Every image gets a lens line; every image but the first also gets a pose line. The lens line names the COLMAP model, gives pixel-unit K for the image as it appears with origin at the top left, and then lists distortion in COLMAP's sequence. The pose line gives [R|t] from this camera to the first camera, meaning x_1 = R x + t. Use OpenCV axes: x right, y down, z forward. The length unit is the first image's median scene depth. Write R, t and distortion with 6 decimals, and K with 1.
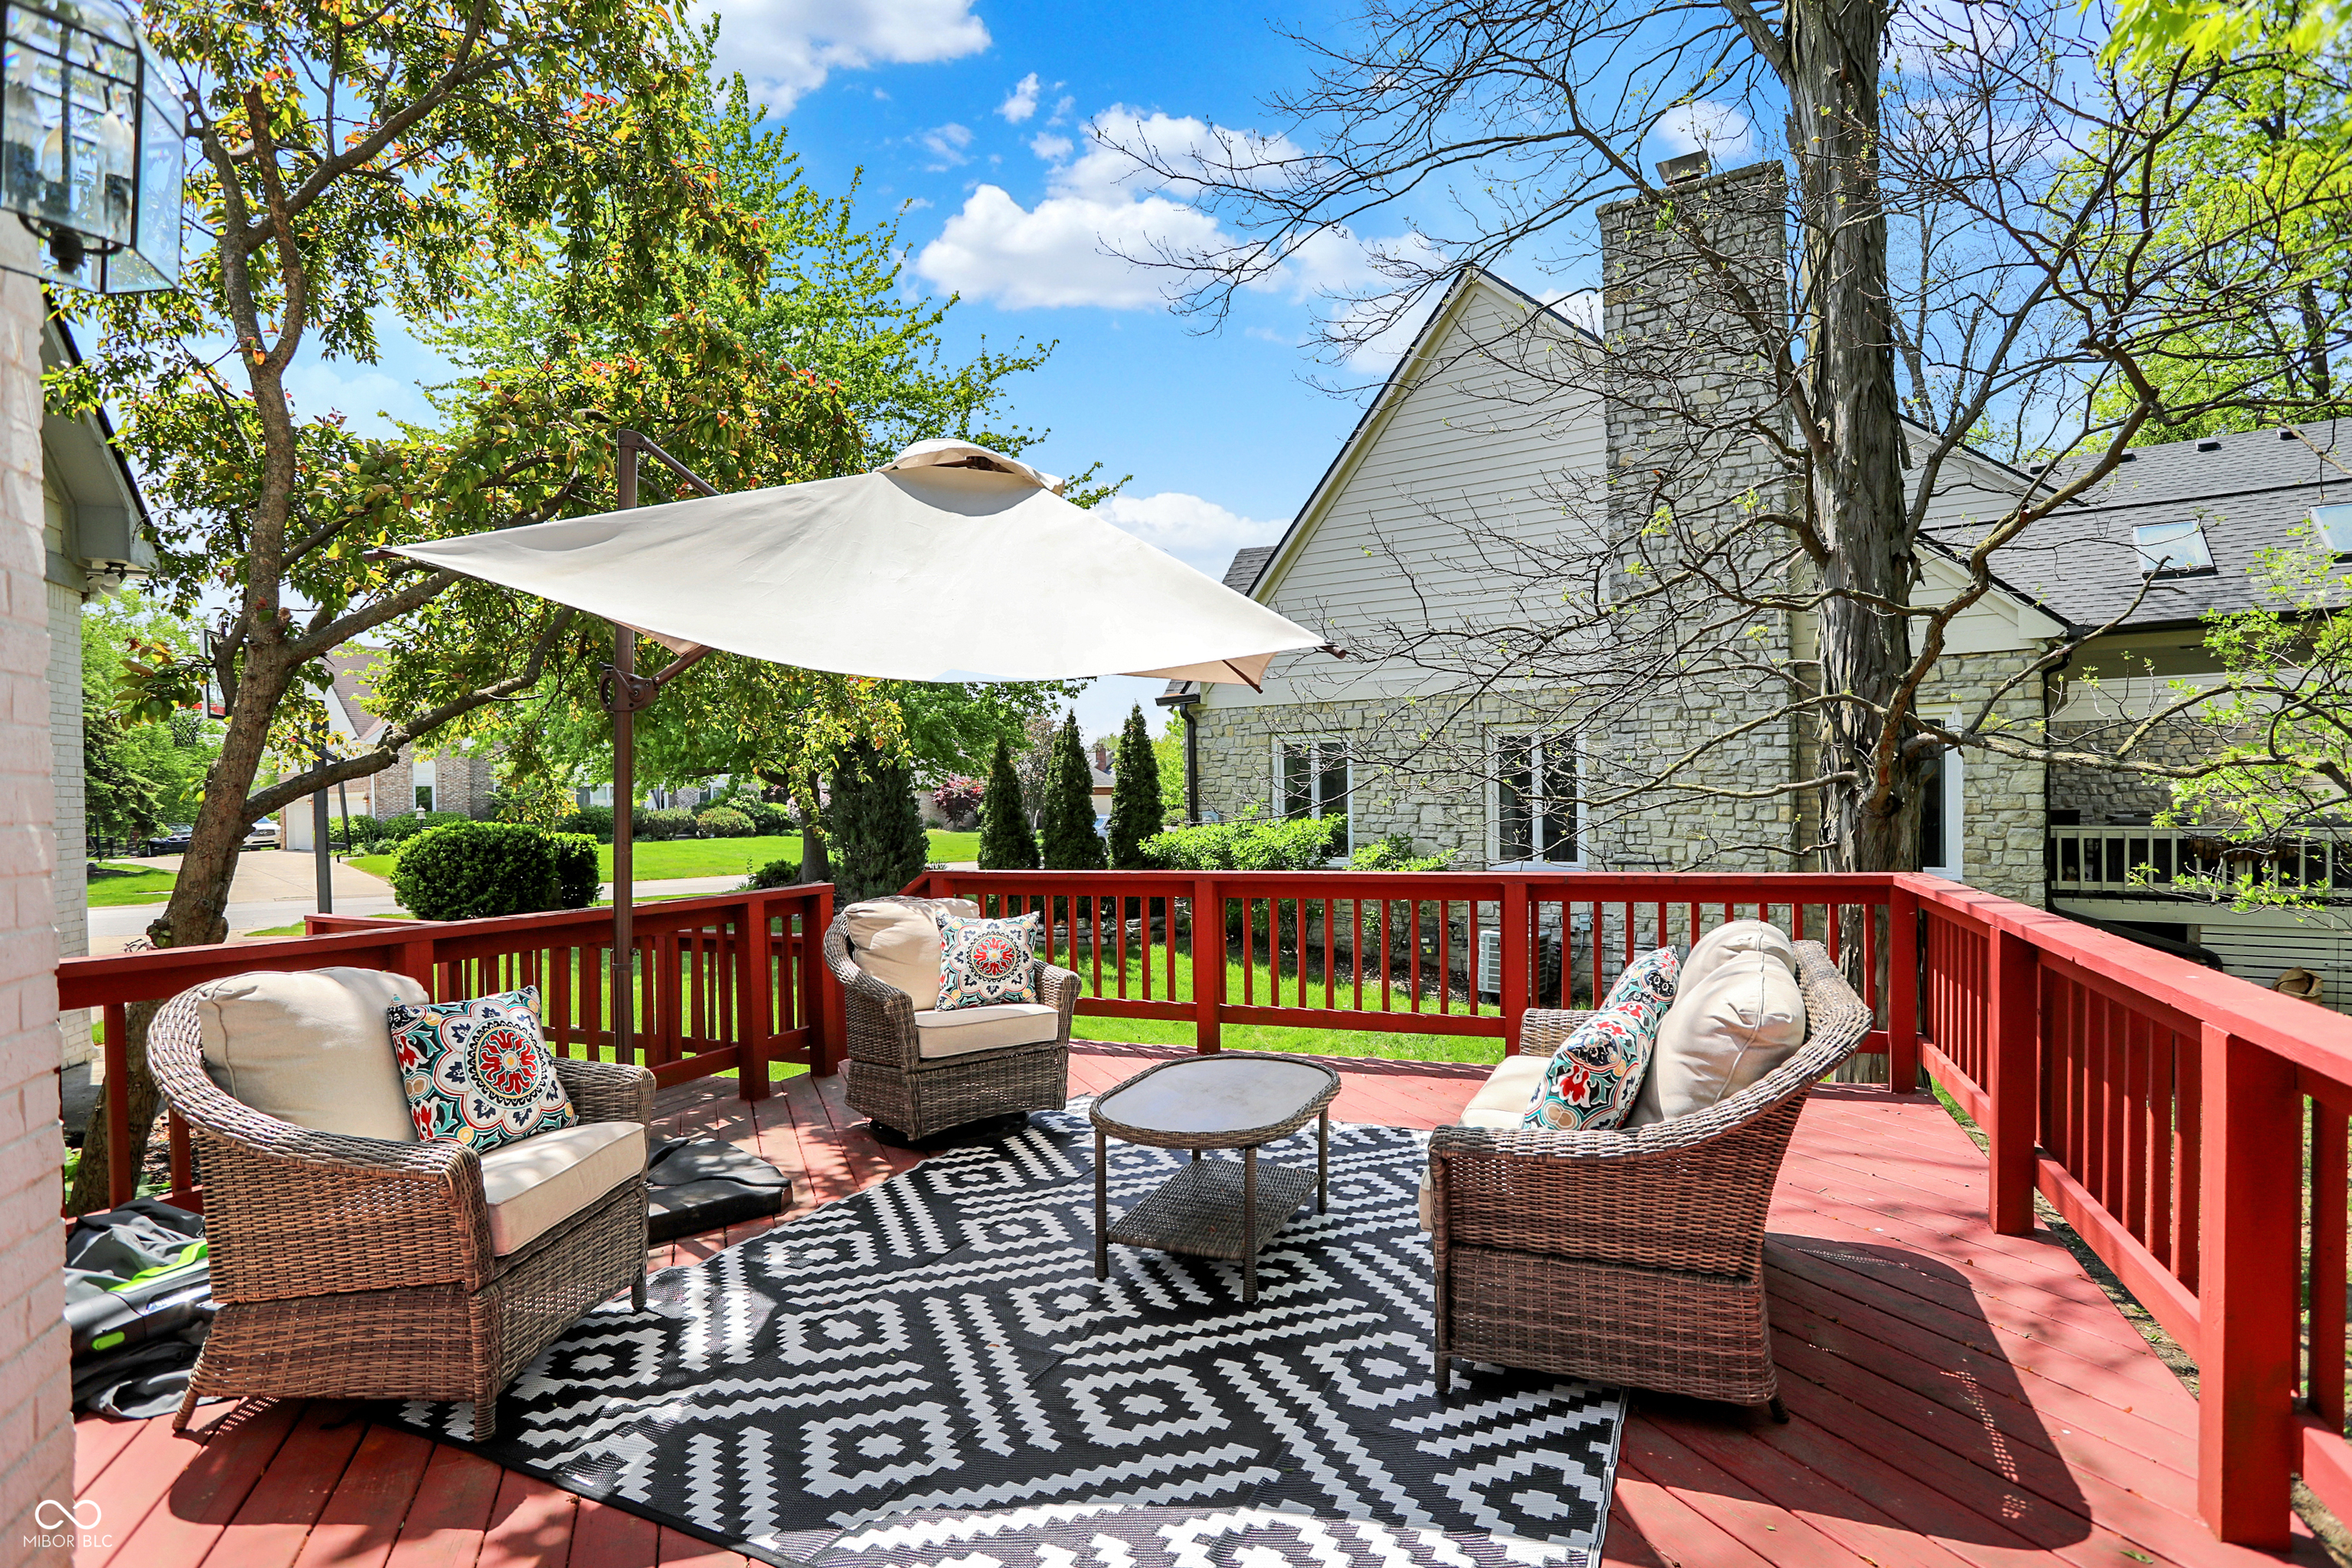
lens RADIAL K [[1176.9, 0, 1199.2], [0, 1176.9, 794.6], [0, 0, 1]] dist [-0.071380, 0.029773]
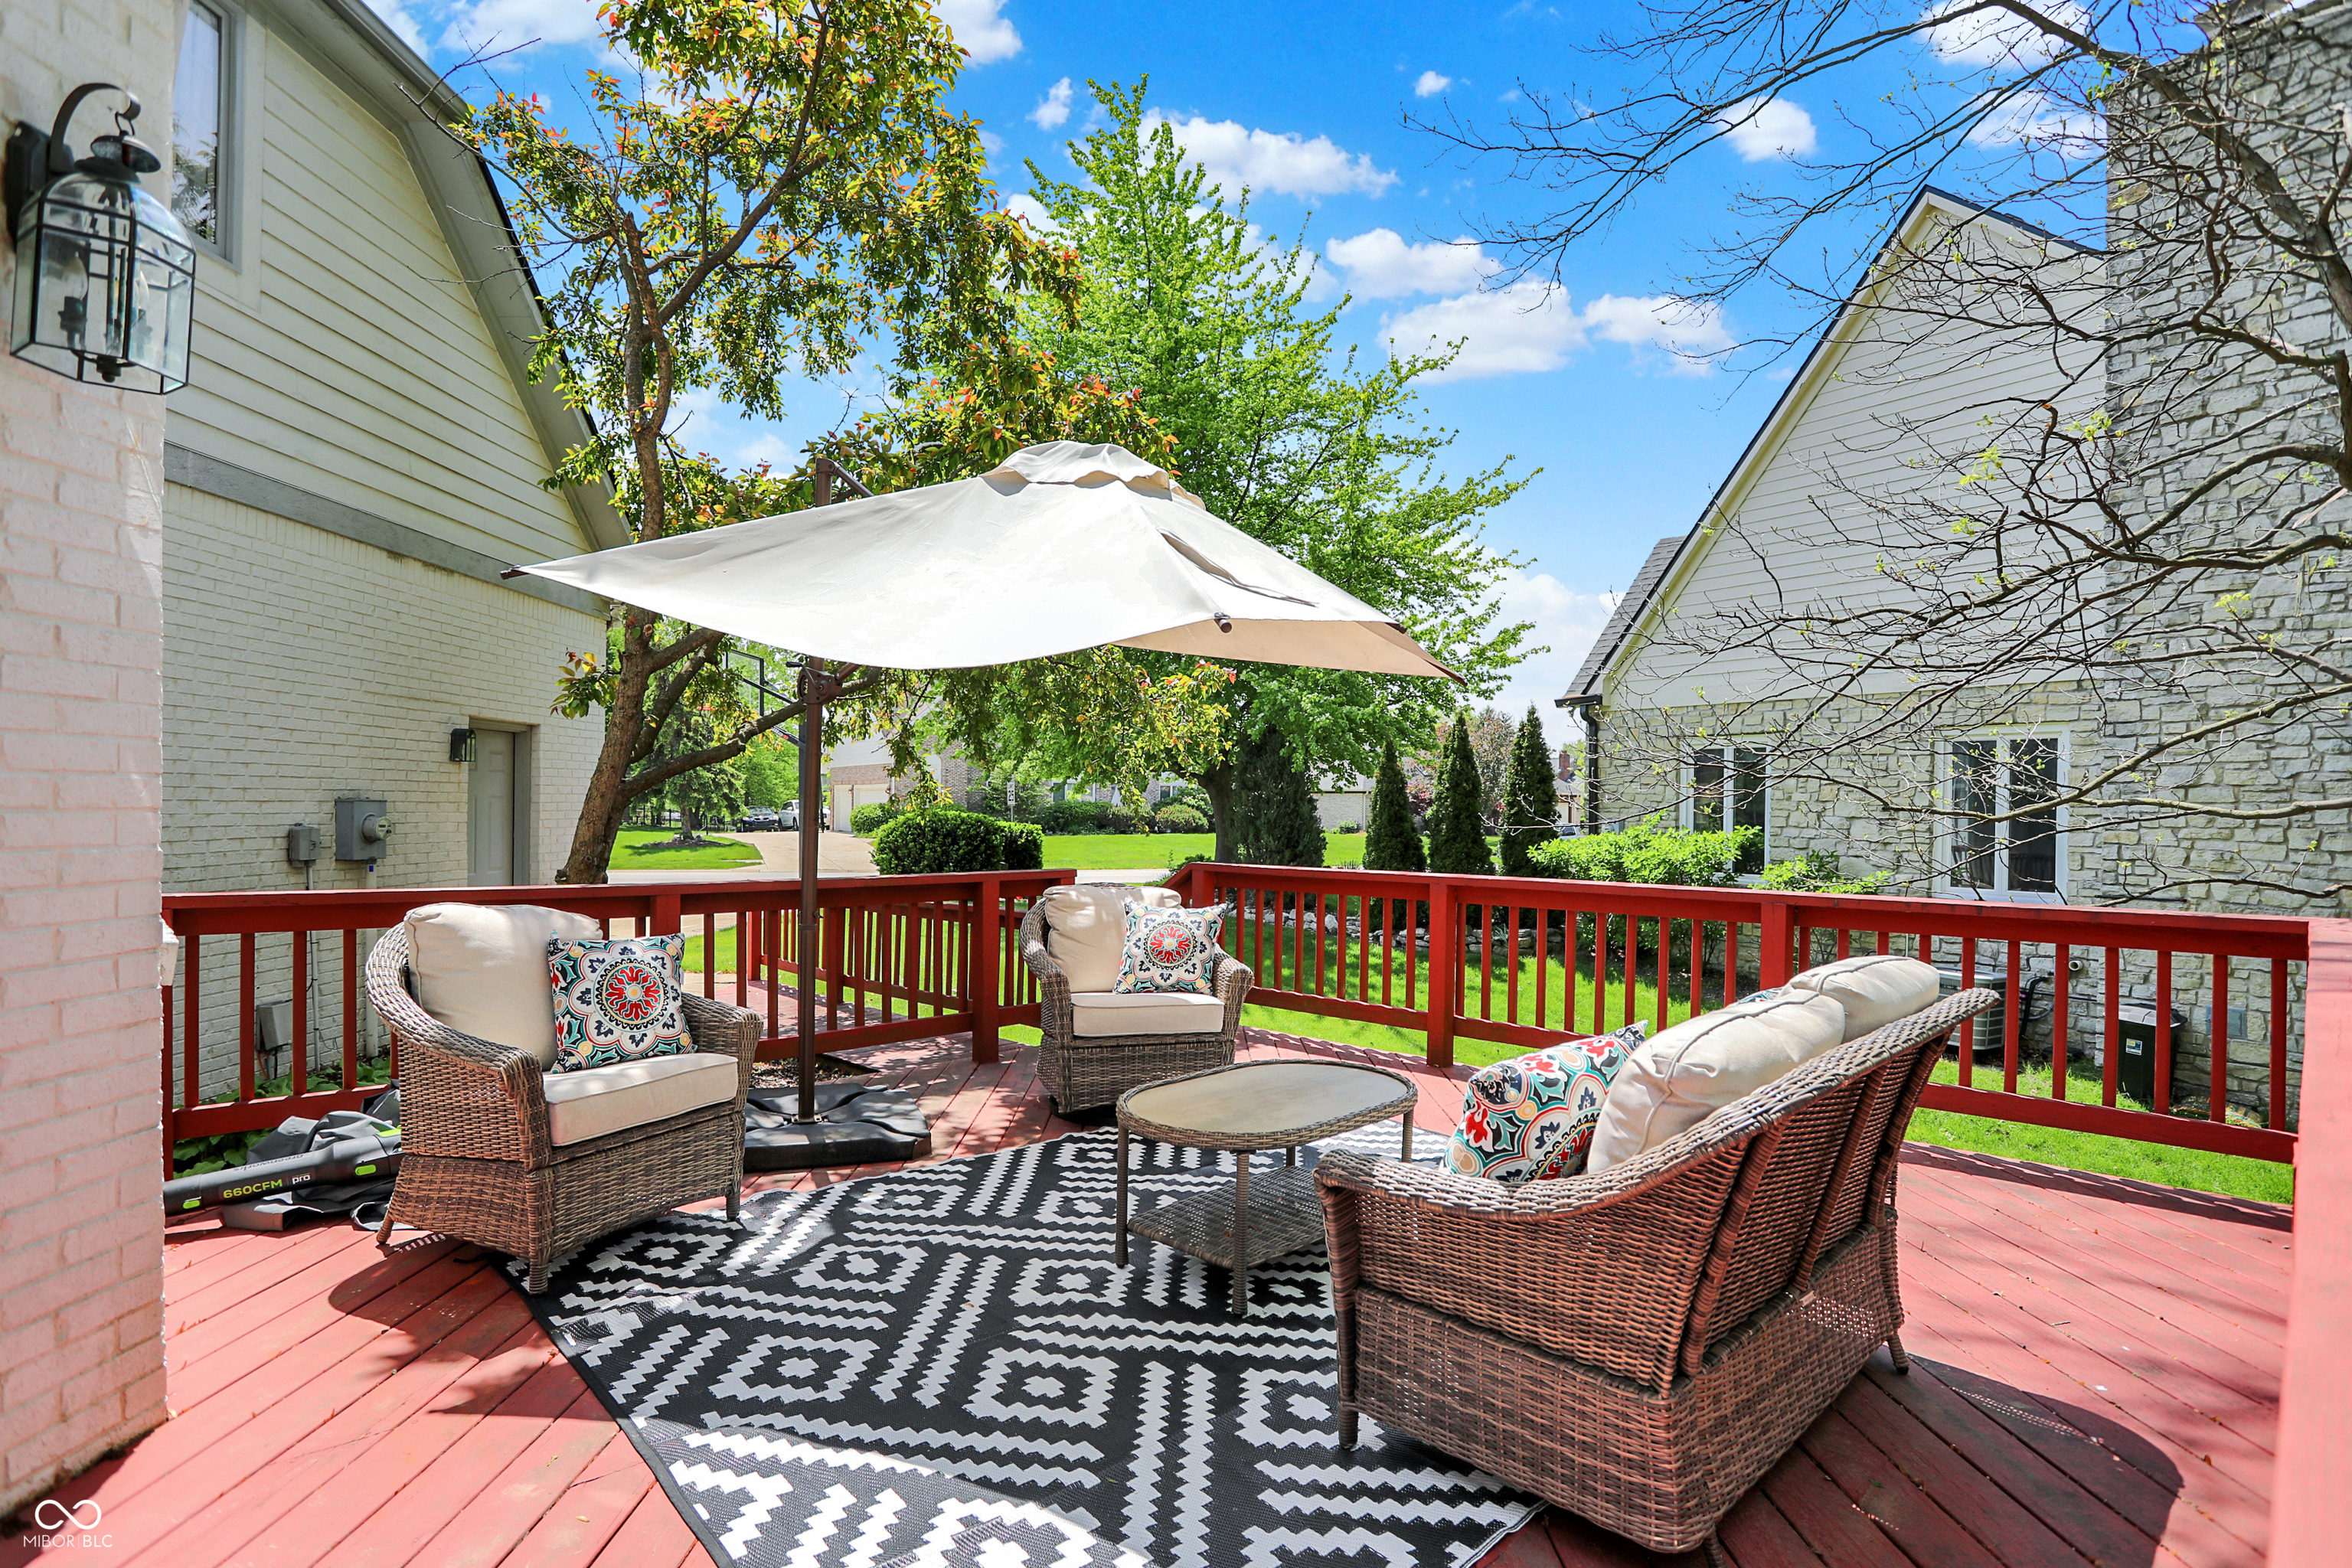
lens RADIAL K [[1176.9, 0, 1199.2], [0, 1176.9, 794.6], [0, 0, 1]] dist [-0.071380, 0.029773]
pose [[0.920972, 0.021997, -0.389007, 0.367800], [-0.023743, 0.999718, 0.000319, 0.010140], [0.388904, 0.008943, 0.921235, 0.103417]]
